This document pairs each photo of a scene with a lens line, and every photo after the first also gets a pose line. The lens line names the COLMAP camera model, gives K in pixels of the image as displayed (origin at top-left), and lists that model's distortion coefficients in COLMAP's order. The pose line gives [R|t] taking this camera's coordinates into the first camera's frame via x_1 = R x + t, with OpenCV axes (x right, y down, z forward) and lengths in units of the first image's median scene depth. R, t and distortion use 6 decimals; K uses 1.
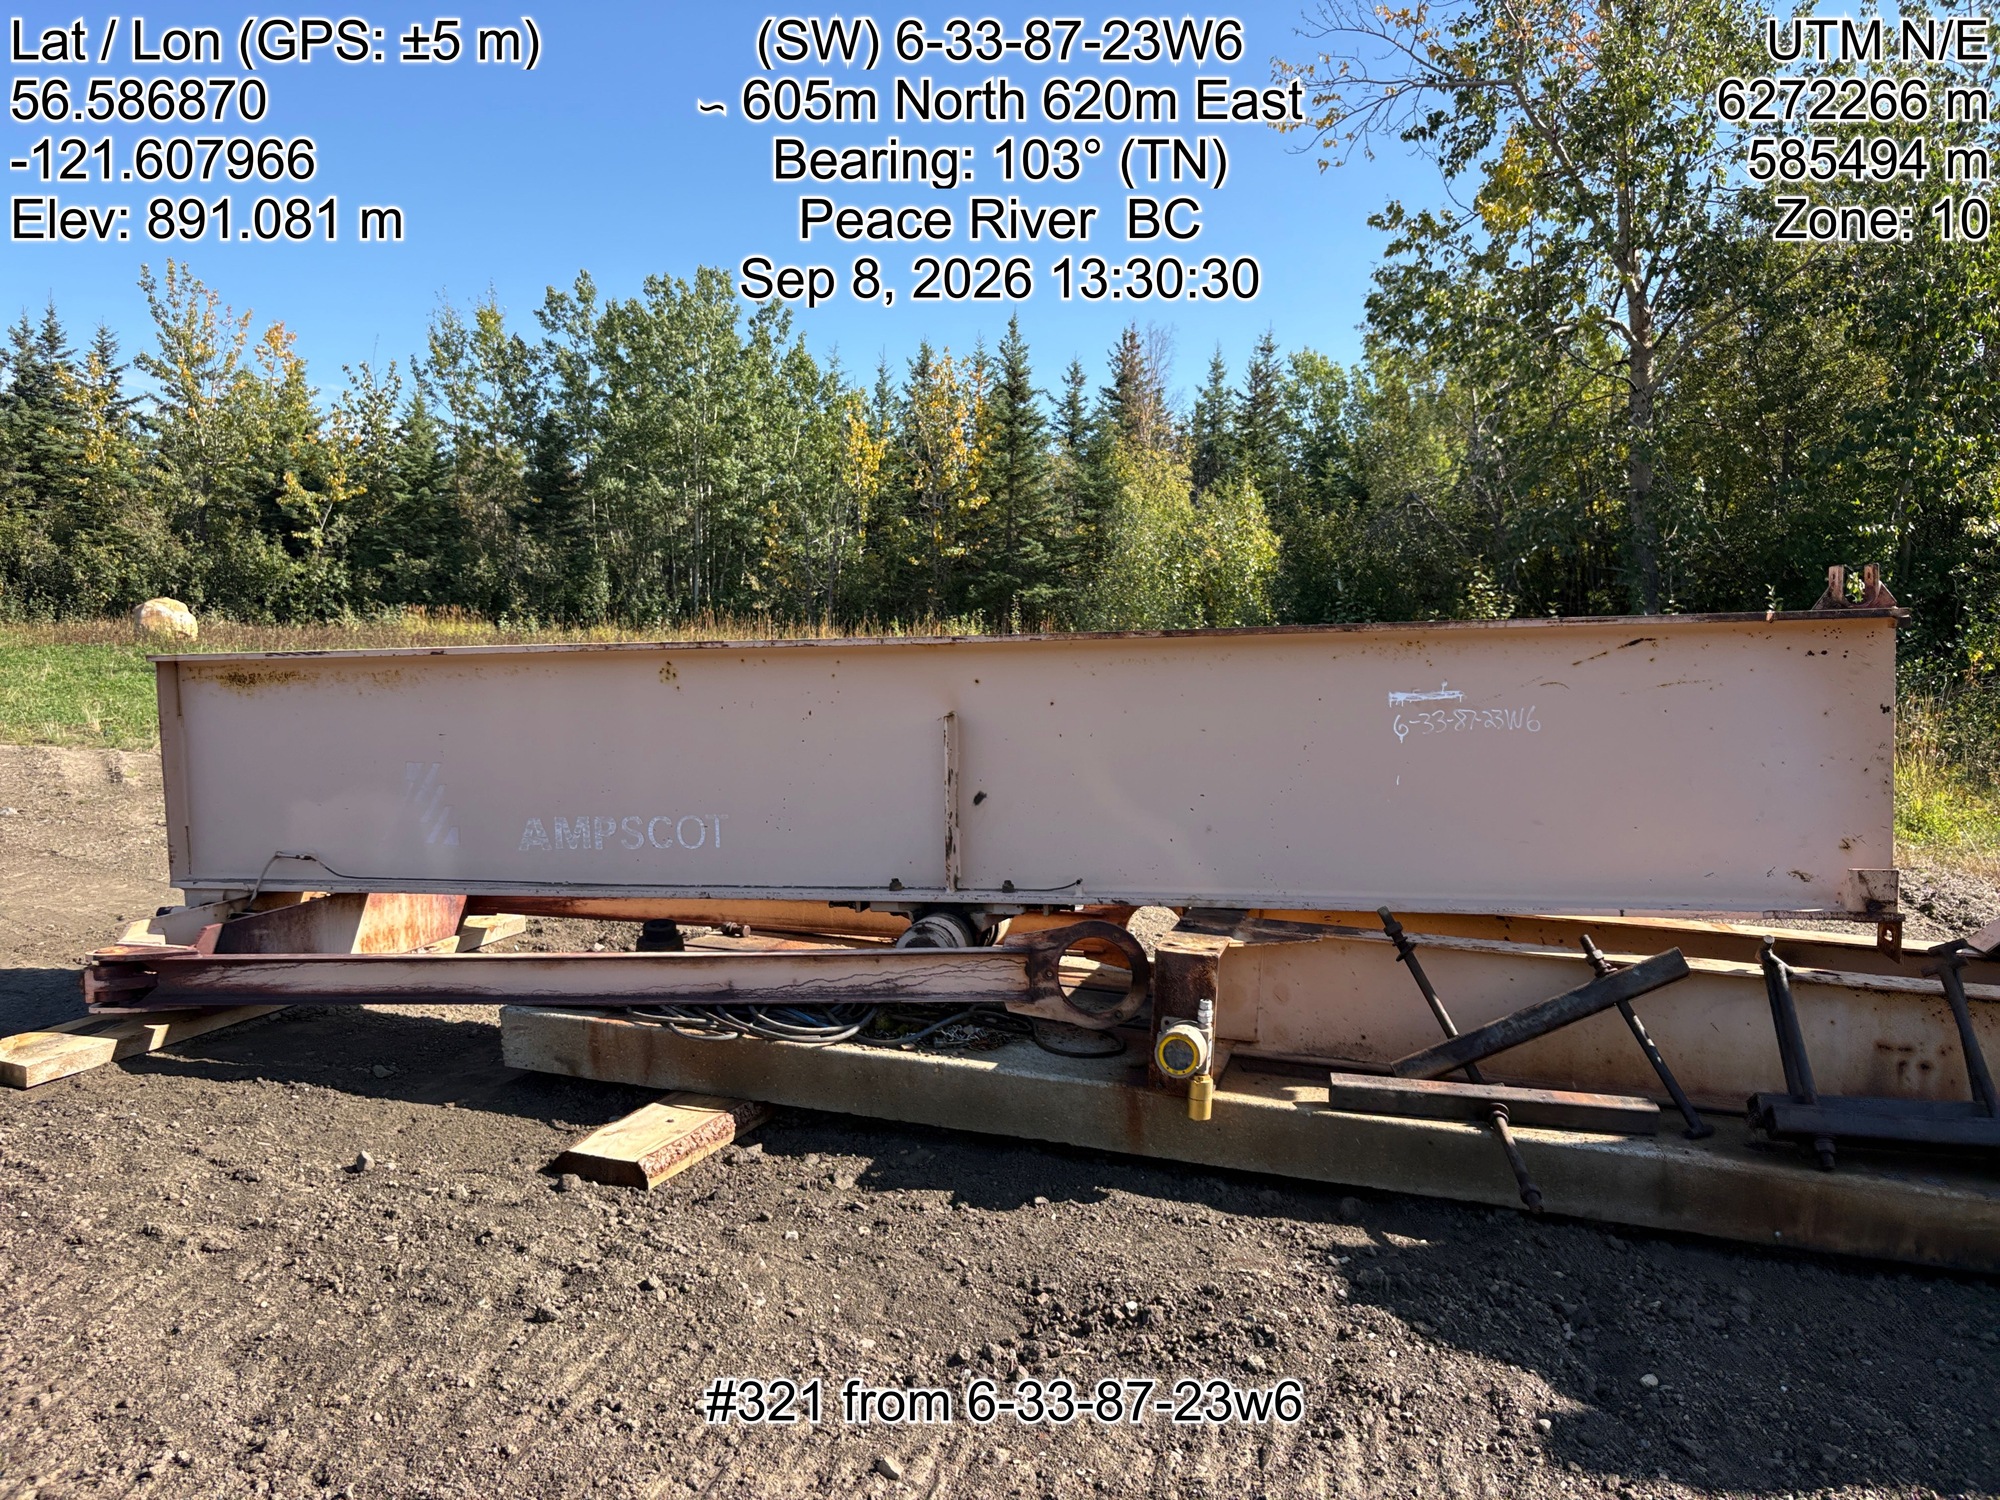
lens RADIAL K [[1515.5, 0, 1012.7], [0, 1515.5, 750.8], [0, 0, 1]] dist [0.044976, -0.037775]
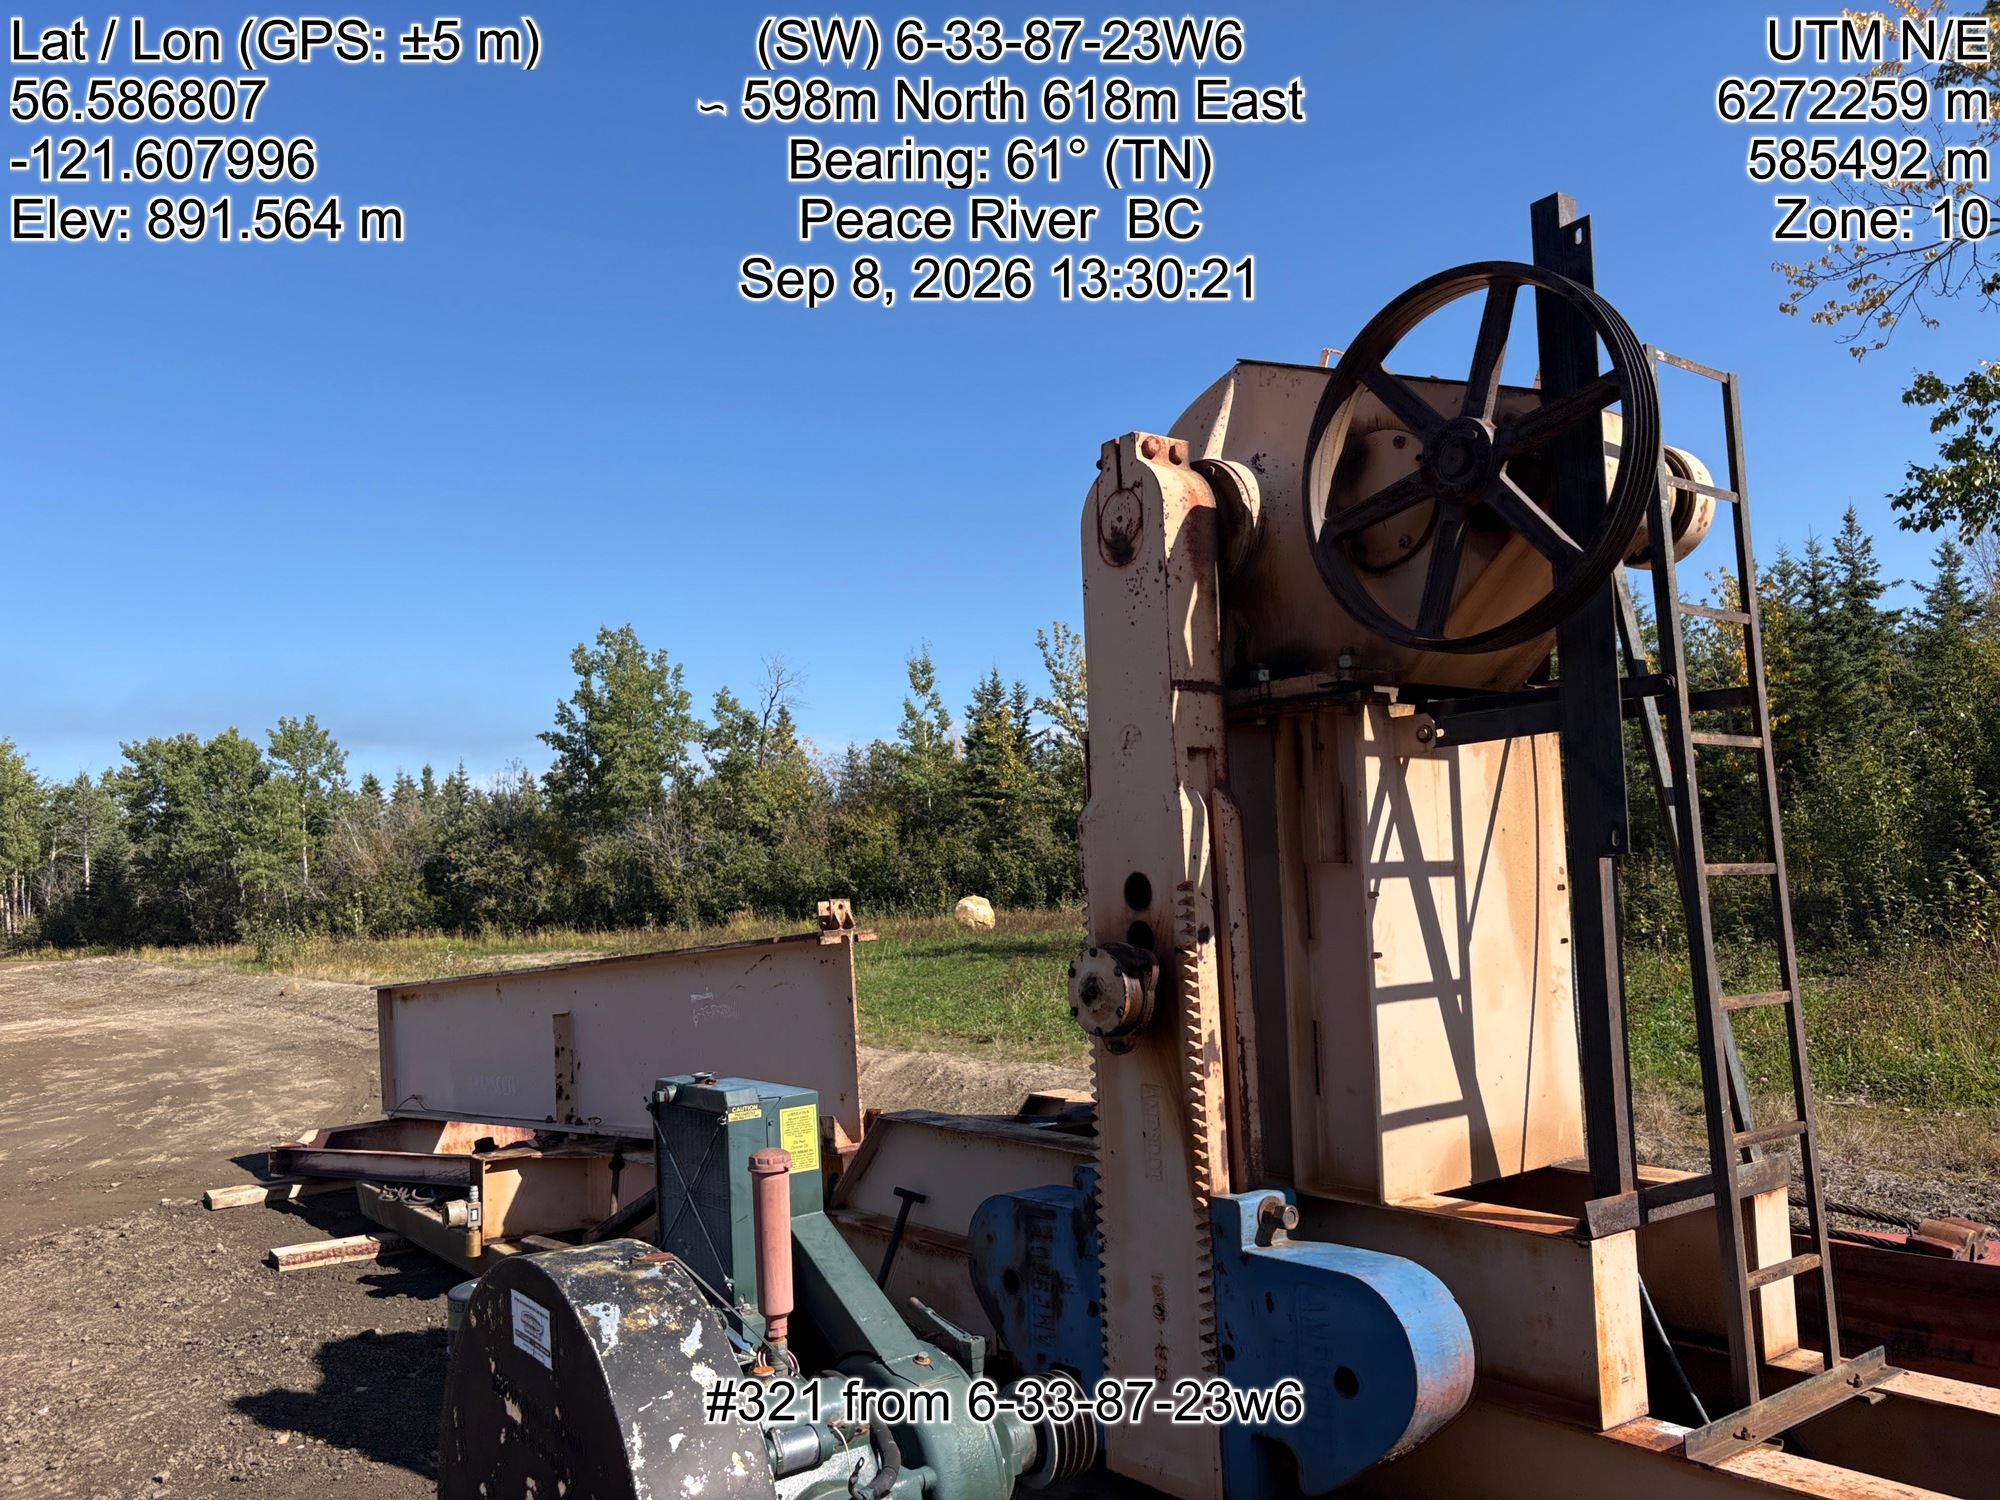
lens RADIAL K [[1515.5, 0, 1000.2], [0, 1515.5, 742.2], [0, 0, 1]] dist [0.044976, -0.037775]
pose [[0.794079, -0.125903, -0.594632, 0.157449], [0.024034, 0.984050, -0.176260, -0.000824], [0.607339, 0.125673, 0.784440, -0.005094]]
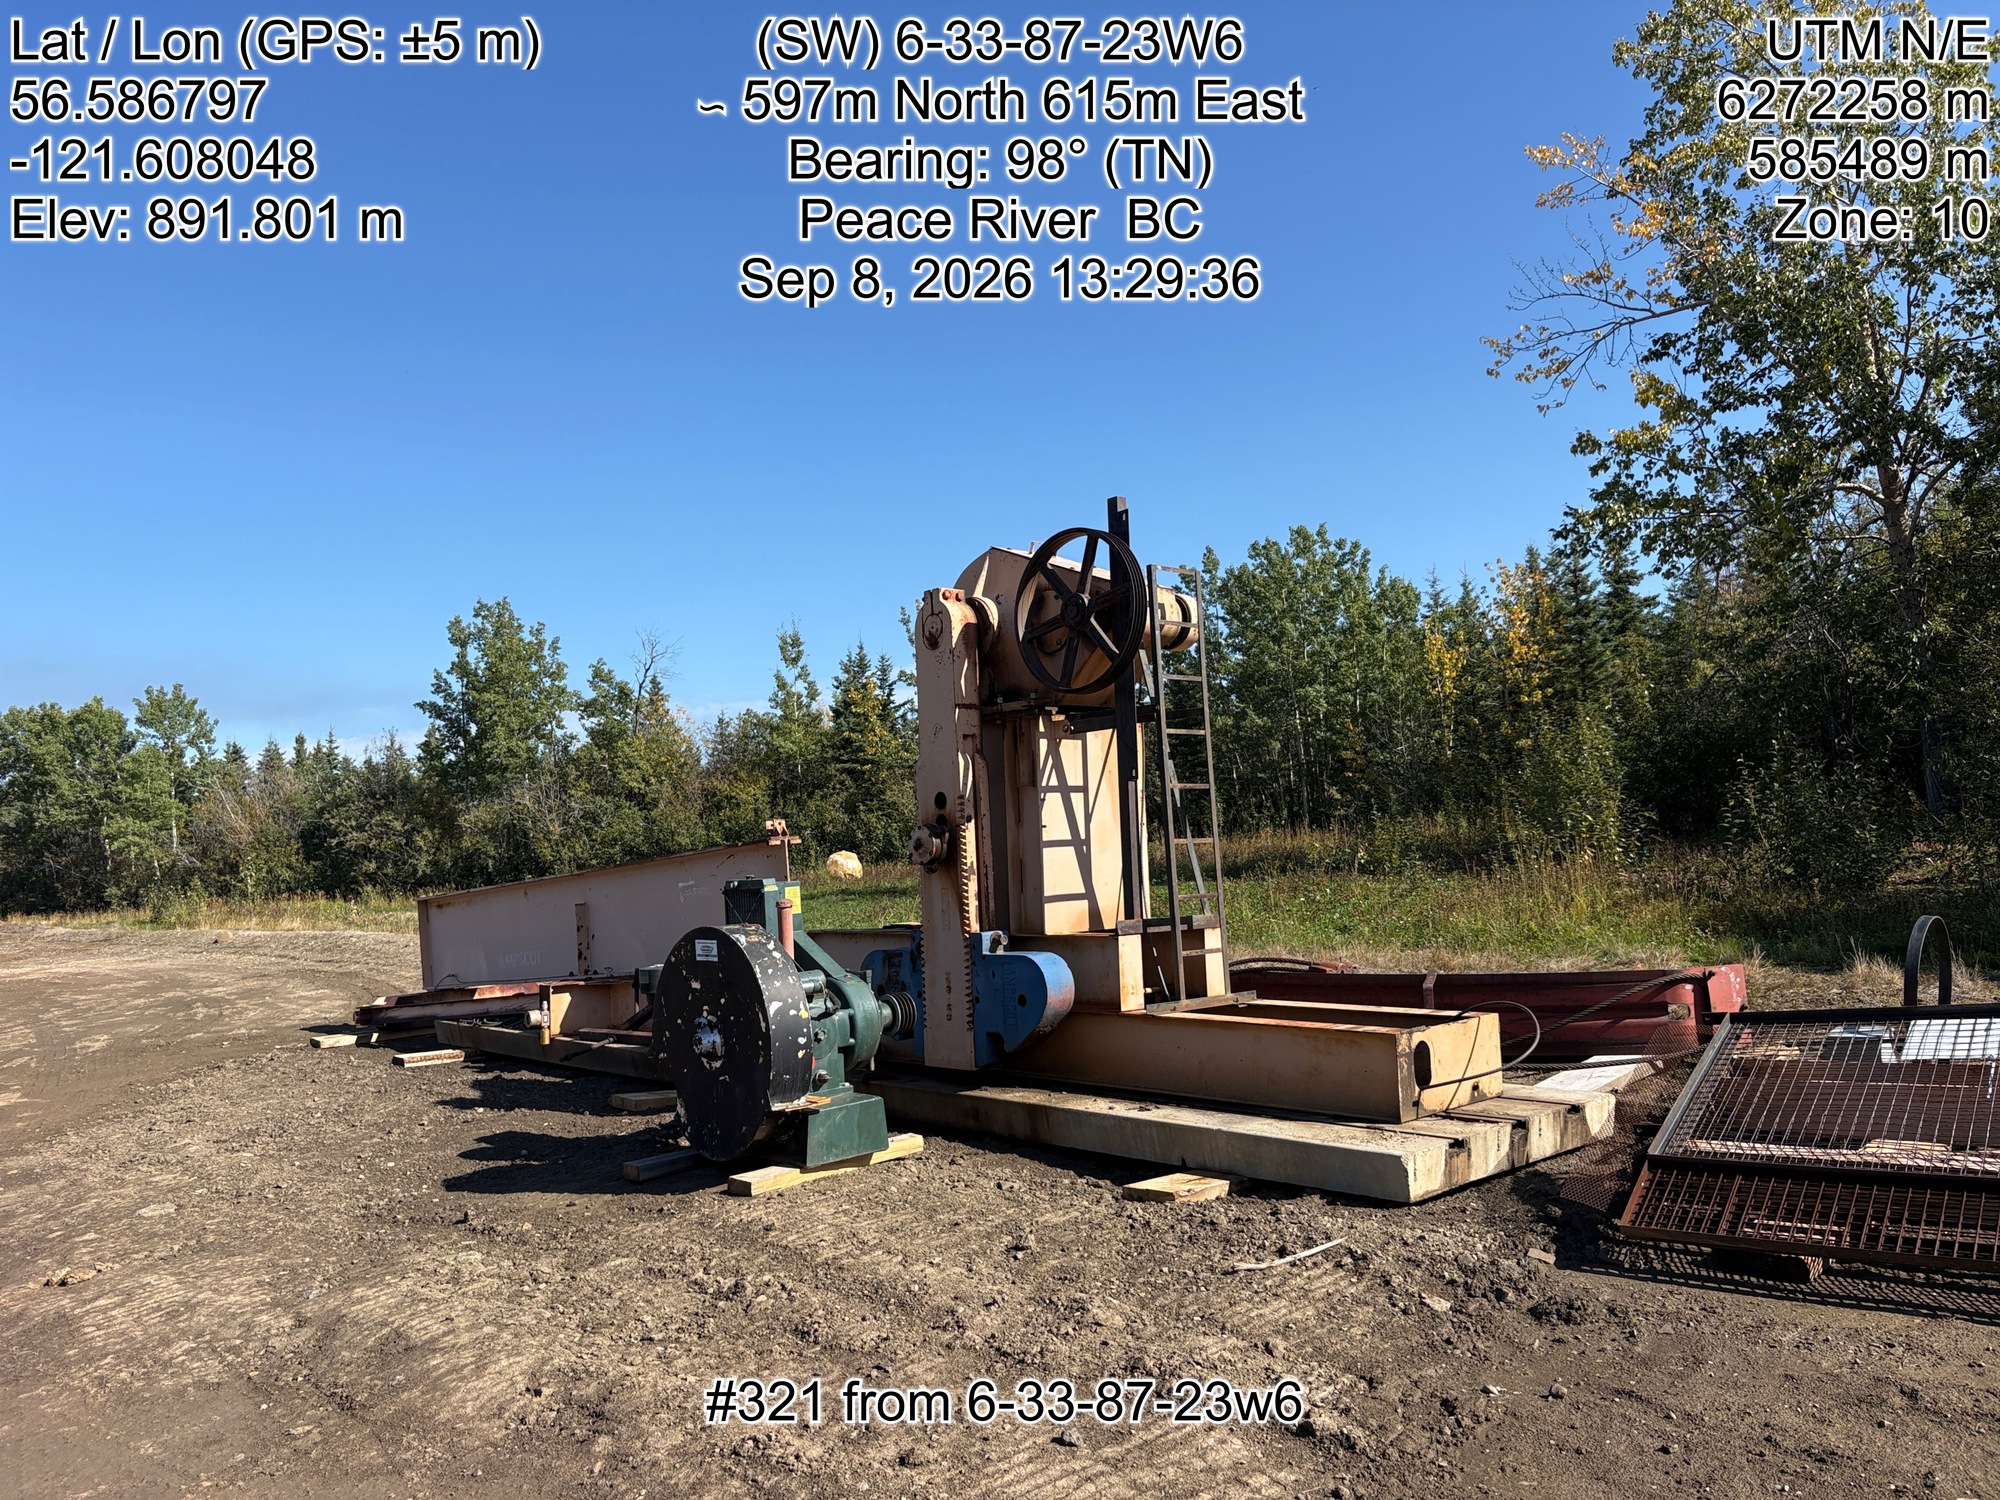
lens RADIAL K [[1515.5, 0, 999.7], [0, 1515.5, 730.7], [0, 0, 1]] dist [0.044976, -0.037775]
pose [[0.843684, -0.118617, -0.523572, 0.217892], [0.039961, 0.986455, -0.159092, 0.014404], [0.535351, 0.113300, 0.836996, -0.087169]]
